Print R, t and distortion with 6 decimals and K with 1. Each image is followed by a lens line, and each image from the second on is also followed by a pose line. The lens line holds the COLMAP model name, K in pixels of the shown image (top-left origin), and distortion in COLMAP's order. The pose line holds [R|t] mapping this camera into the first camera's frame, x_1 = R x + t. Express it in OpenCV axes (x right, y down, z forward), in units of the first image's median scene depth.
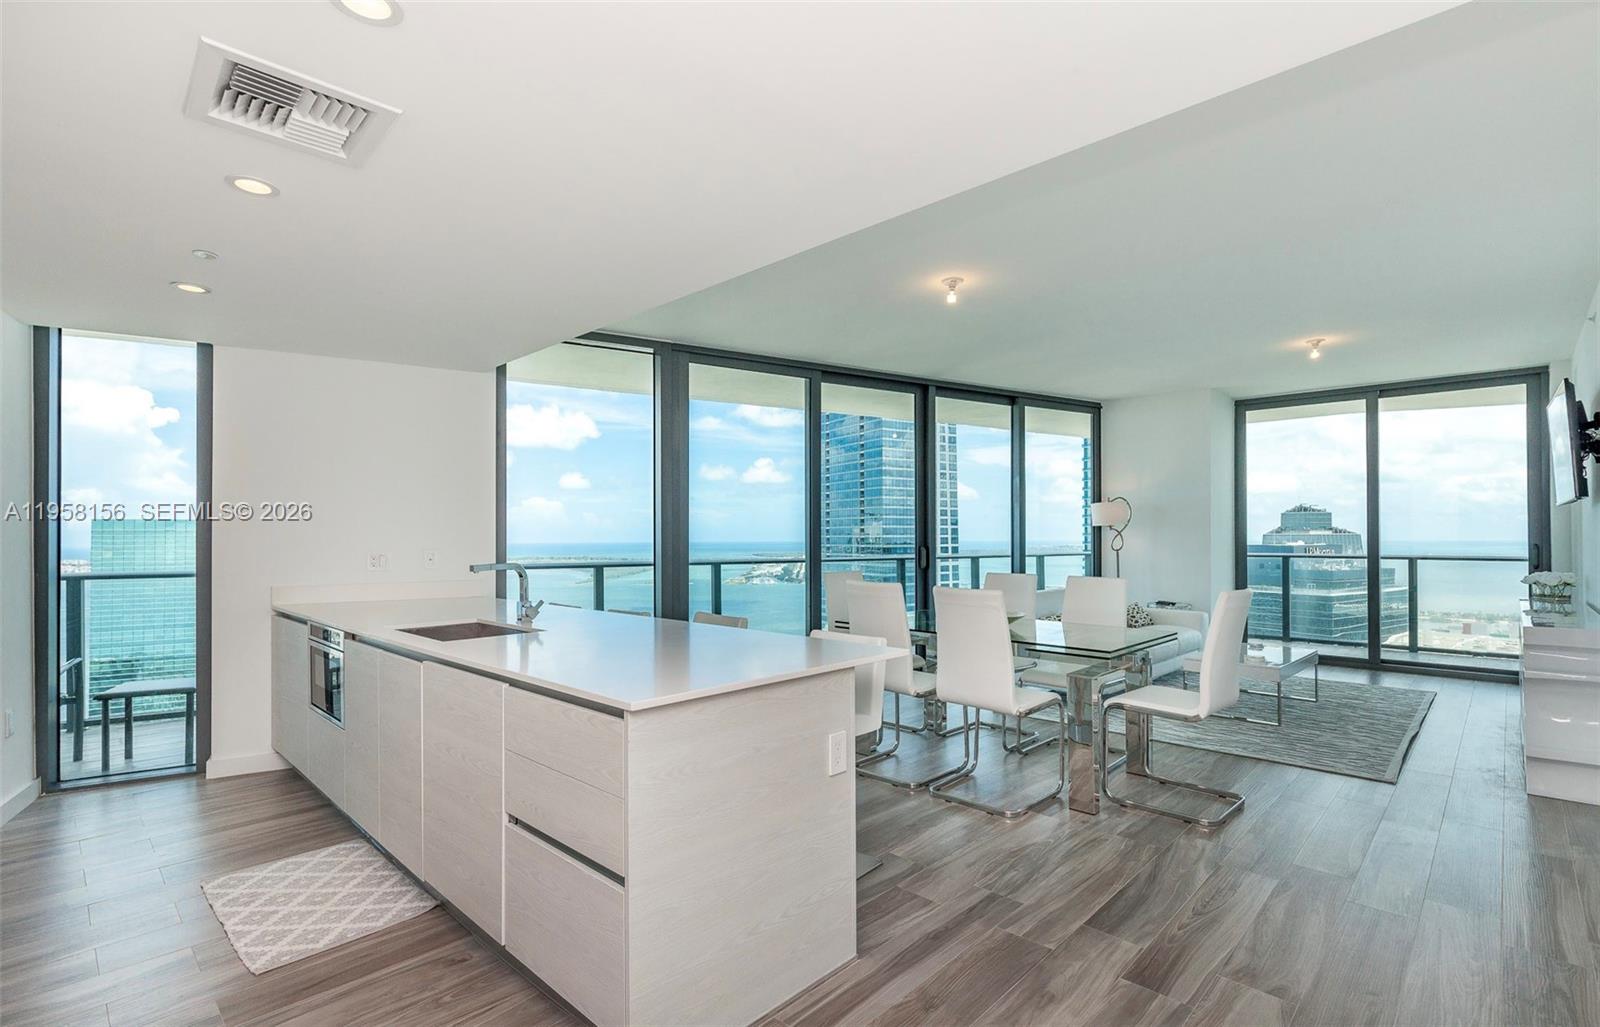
lens RADIAL K [[756.8, 0, 790.3], [0, 756.8, 520.7], [0, 0, 1]] dist [-0.003781, -0.000848]
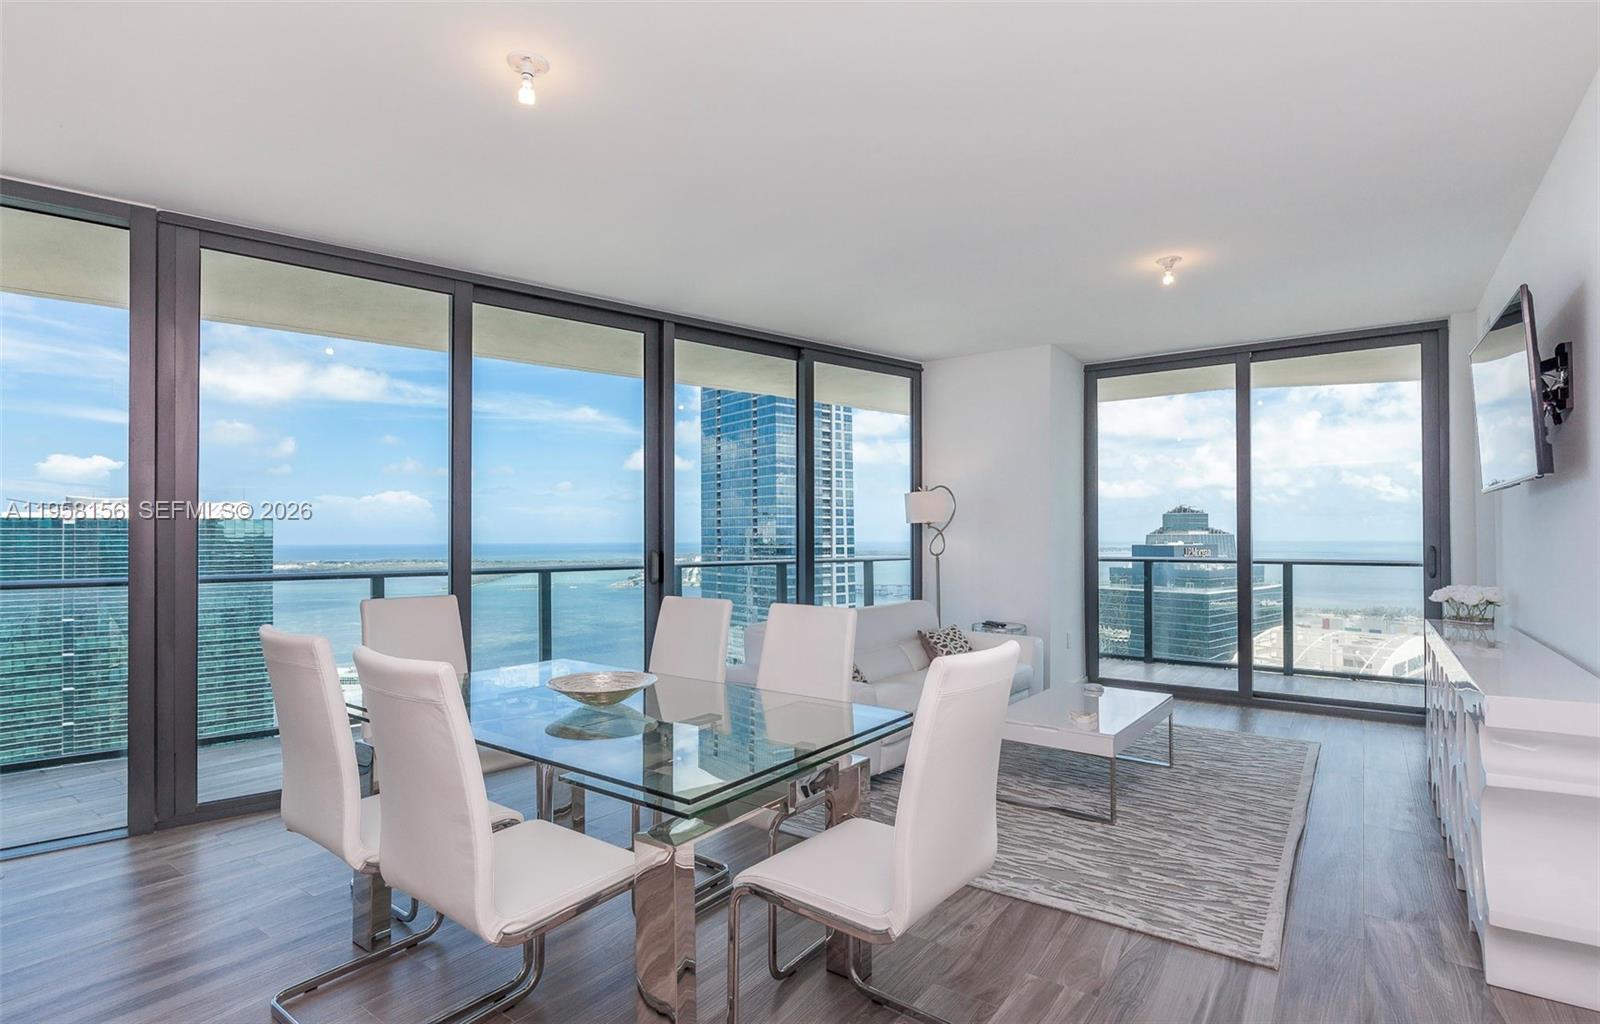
lens RADIAL K [[770.4, 0, 808.0], [0, 770.4, 521.2], [0, 0, 1]] dist [0.001016, -0.000403]
pose [[0.990005, 0.001032, 0.141027, 0.178522], [-0.001058, 0.999999, 0.000113, 0.004711], [-0.141026, -0.000261, 0.990006, 0.229486]]
